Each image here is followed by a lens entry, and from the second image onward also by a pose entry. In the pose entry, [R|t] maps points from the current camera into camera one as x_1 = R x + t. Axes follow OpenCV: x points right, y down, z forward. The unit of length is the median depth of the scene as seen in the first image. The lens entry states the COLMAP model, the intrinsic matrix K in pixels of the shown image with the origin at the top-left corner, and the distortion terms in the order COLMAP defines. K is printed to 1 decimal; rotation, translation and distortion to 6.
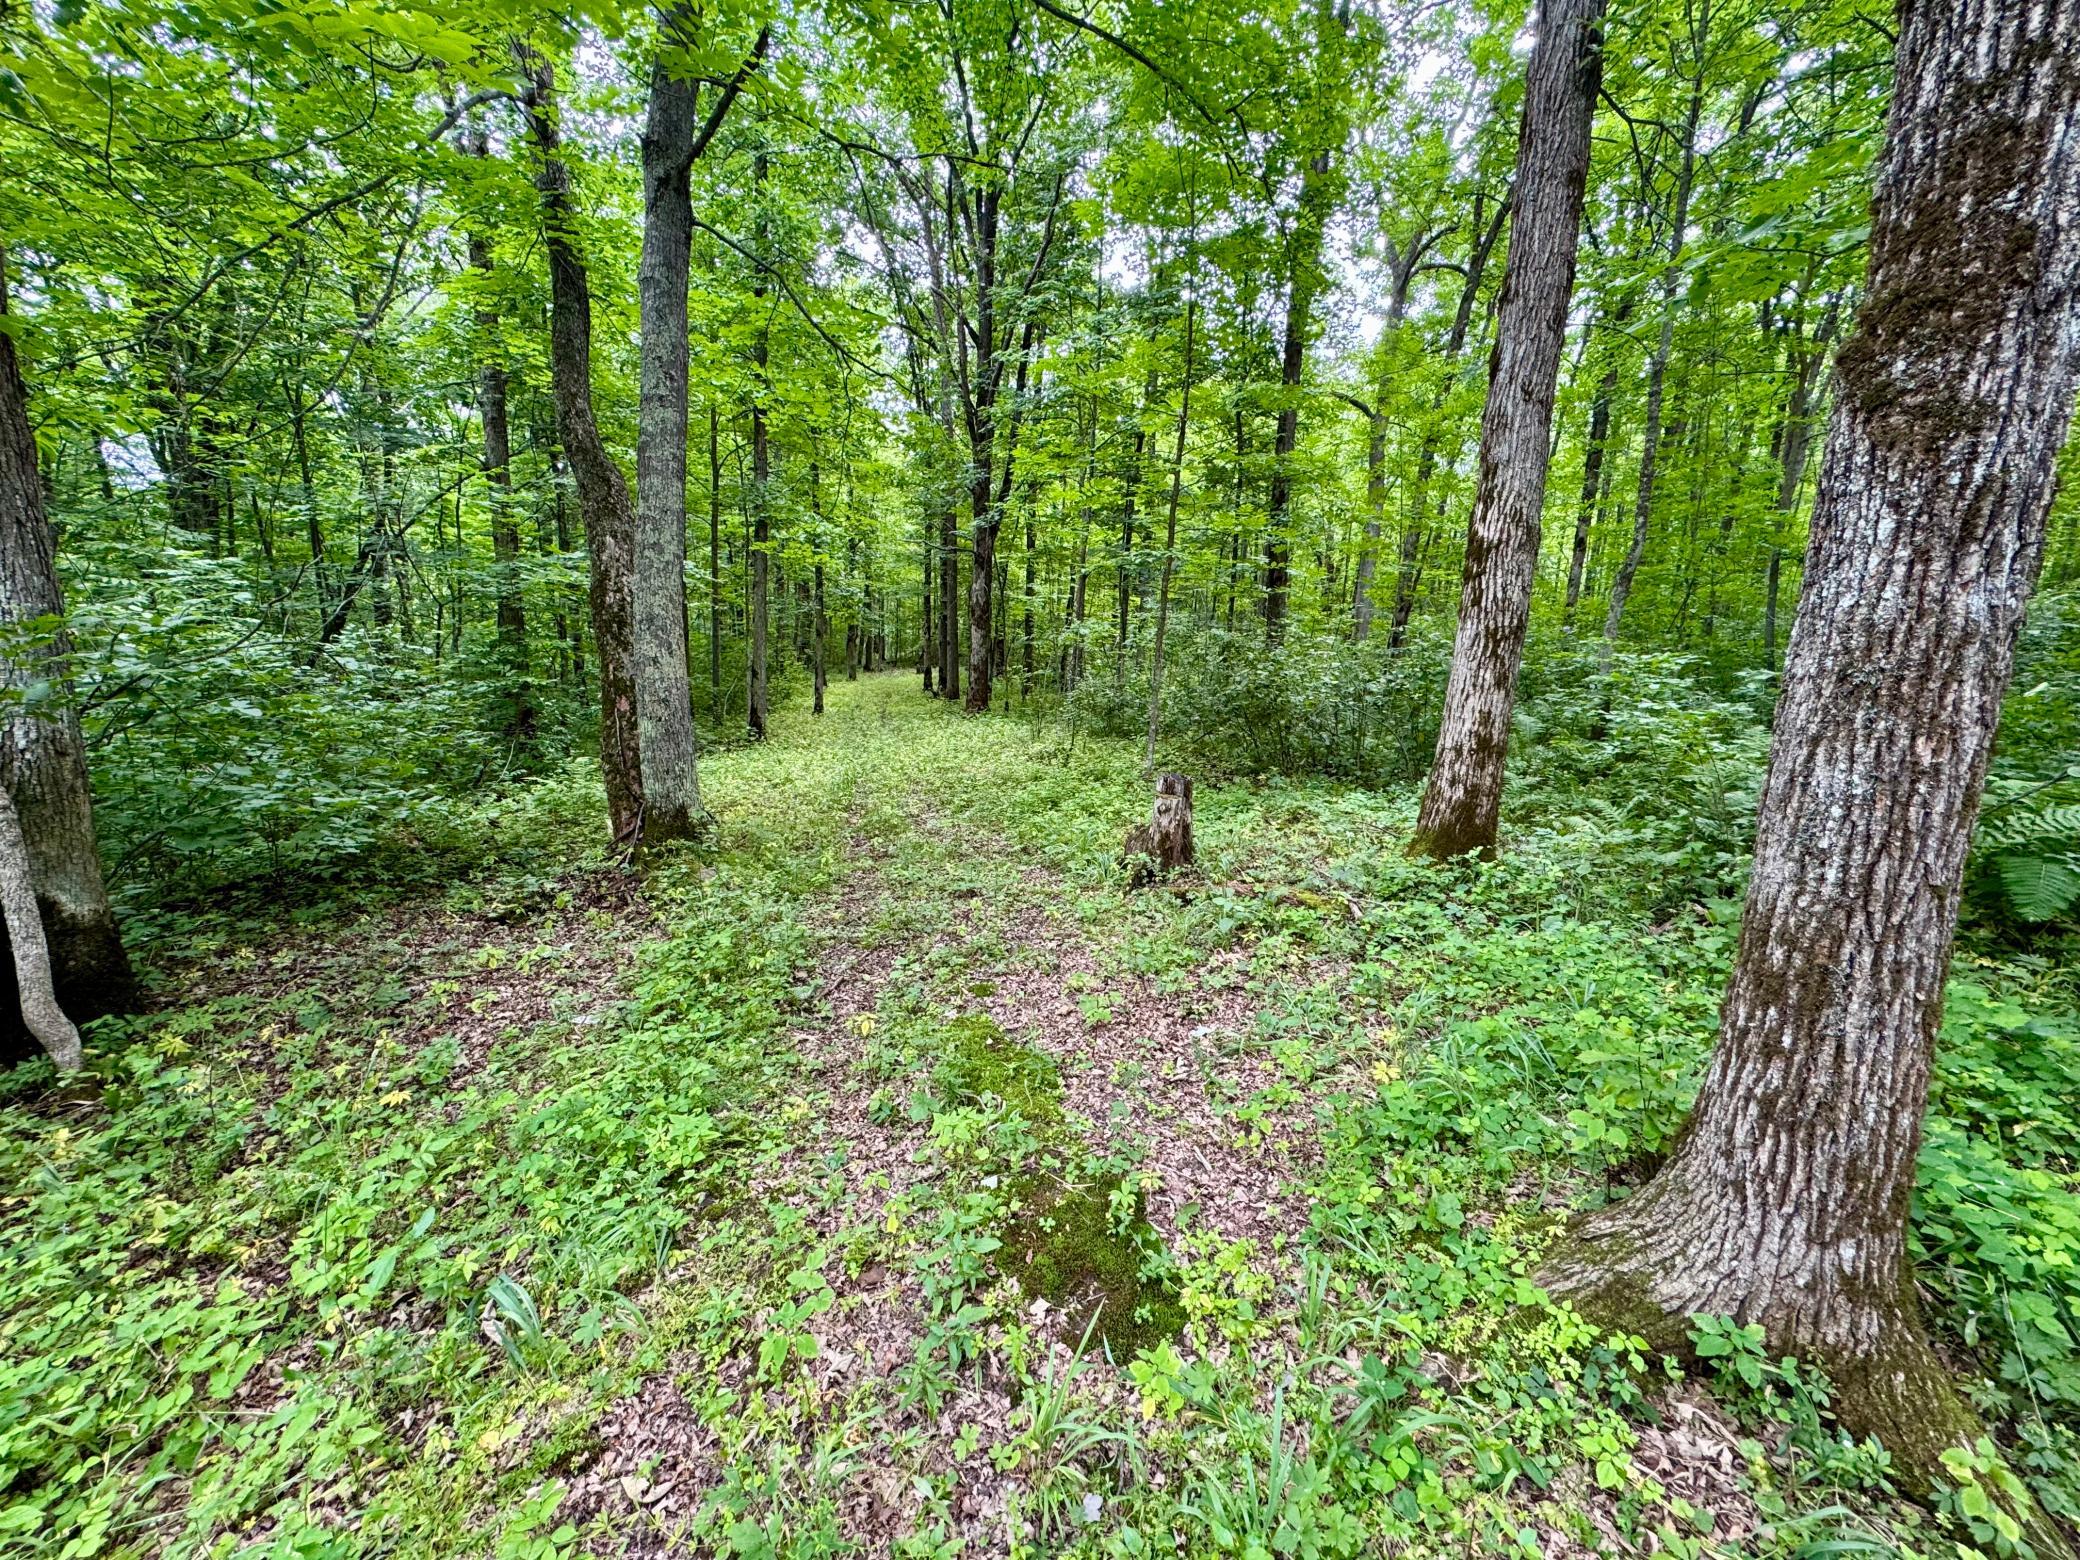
lens RADIAL K [[833.9, 0, 1044.9], [0, 833.9, 776.3], [0, 0, 1]] dist [0.000429, -0.000202]
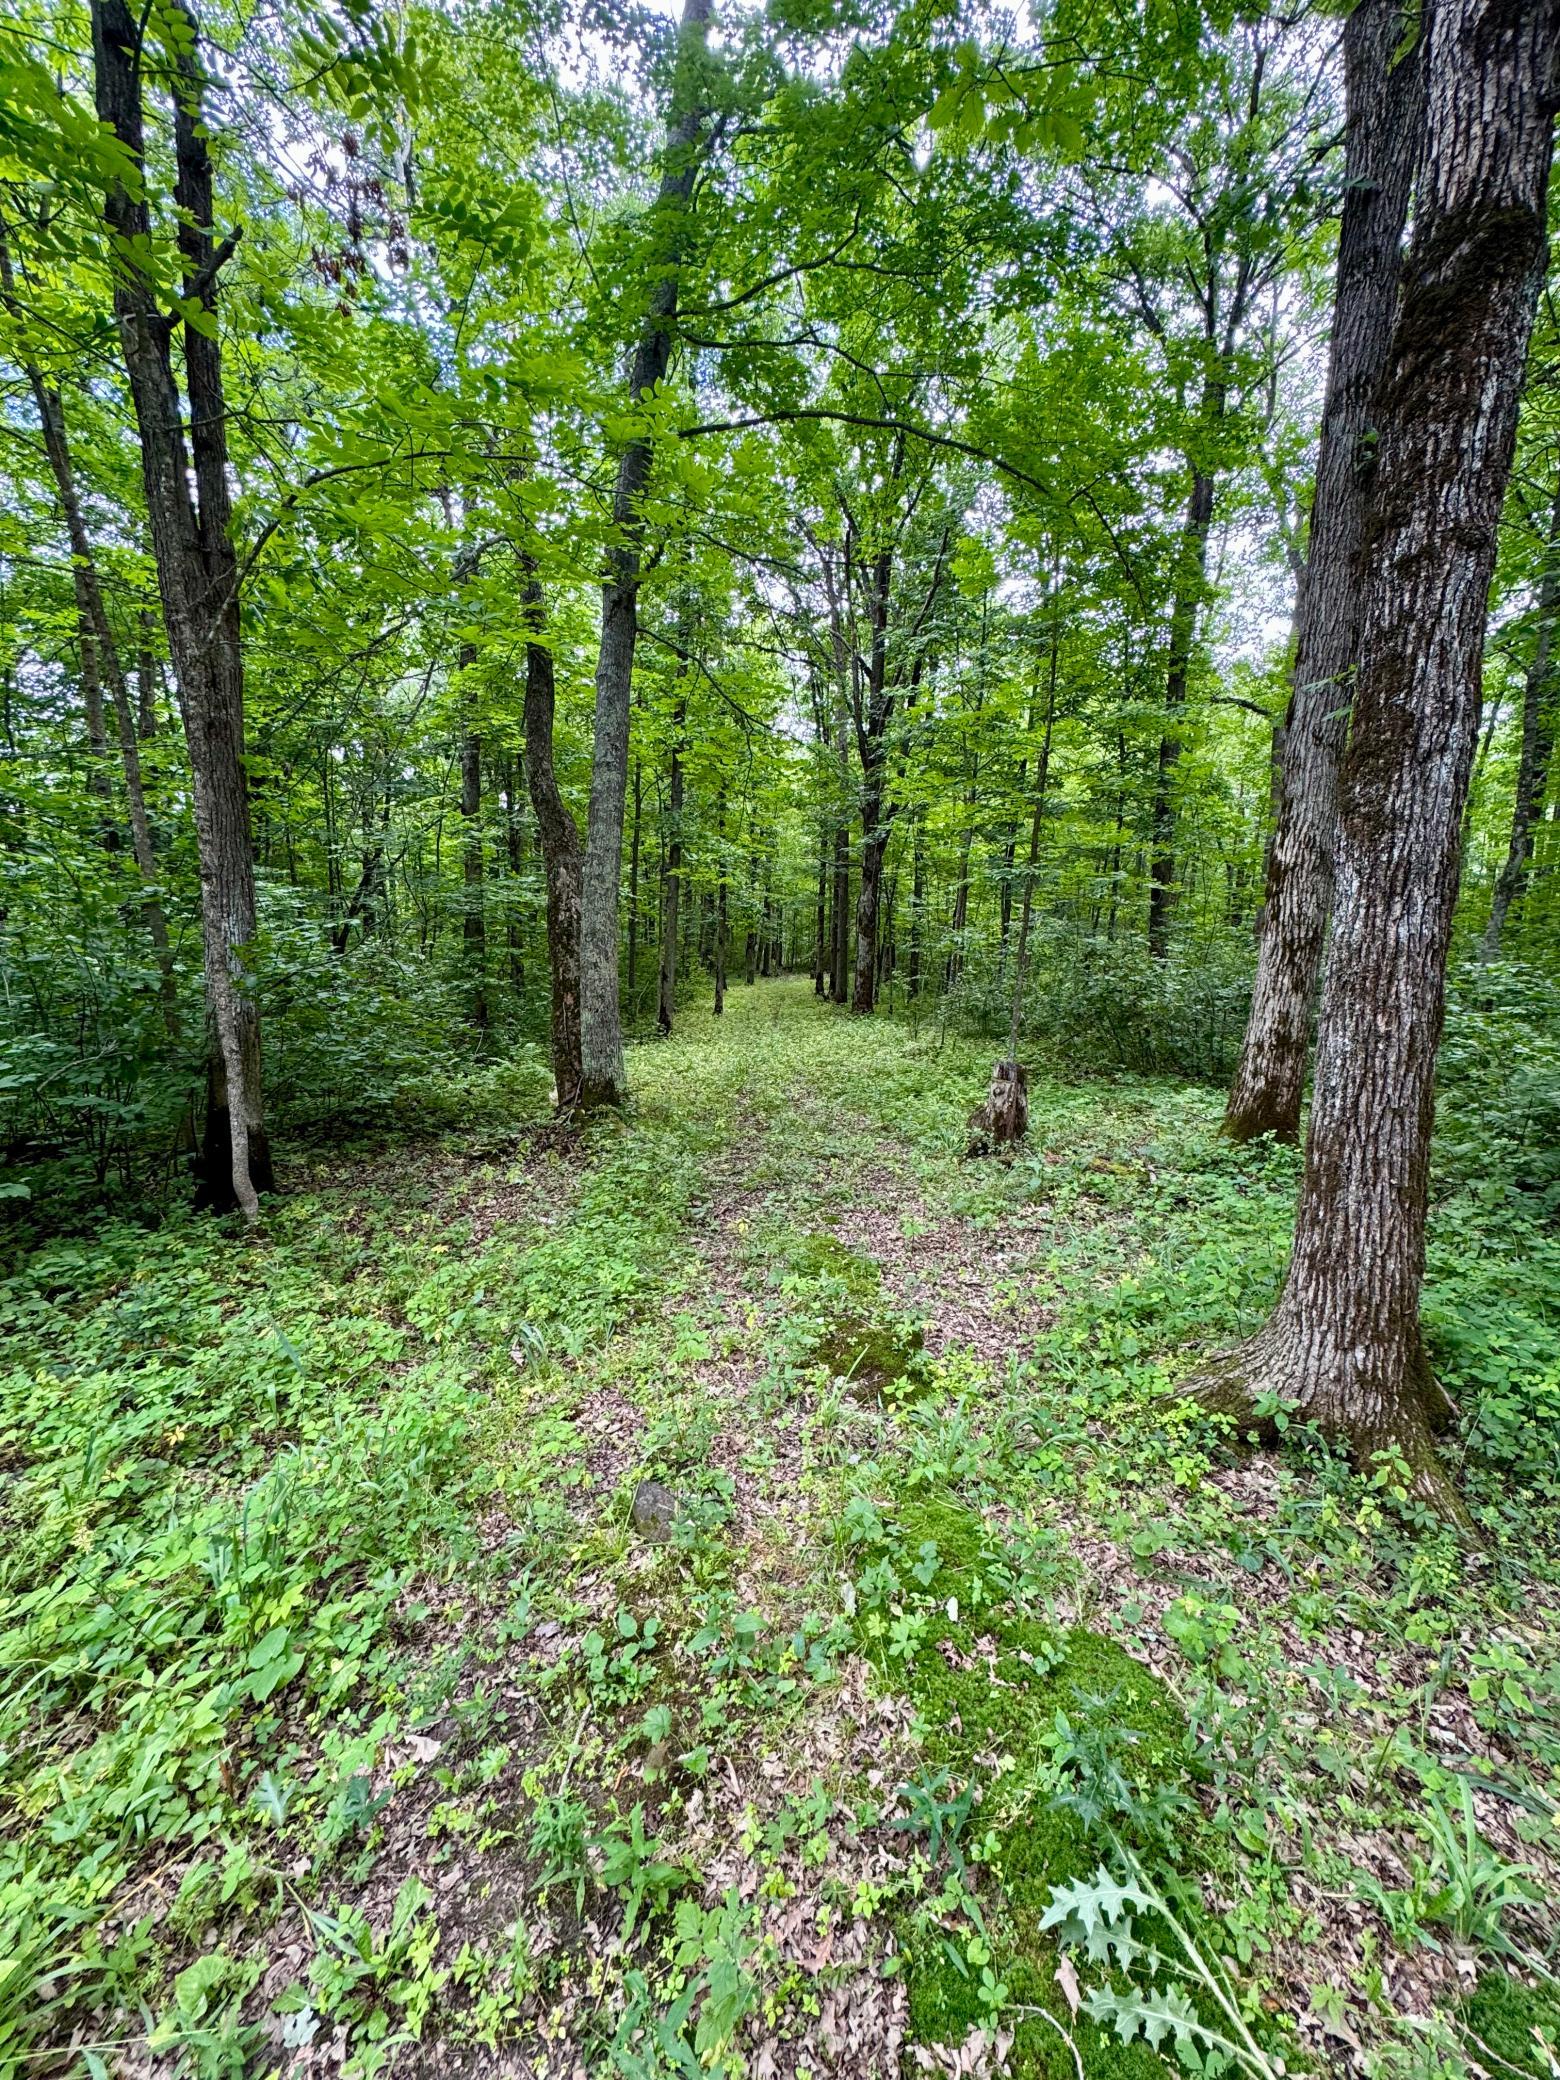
lens RADIAL K [[833.9, 0, 779.0], [0, 833.9, 1039.8], [0, 0, 1]] dist [0.000429, -0.000202]
pose [[0.981434, 0.020916, -0.190656, 0.061139], [-0.030500, 0.998407, -0.047471, 0.030907], [0.189359, 0.052405, 0.980508, -0.215415]]
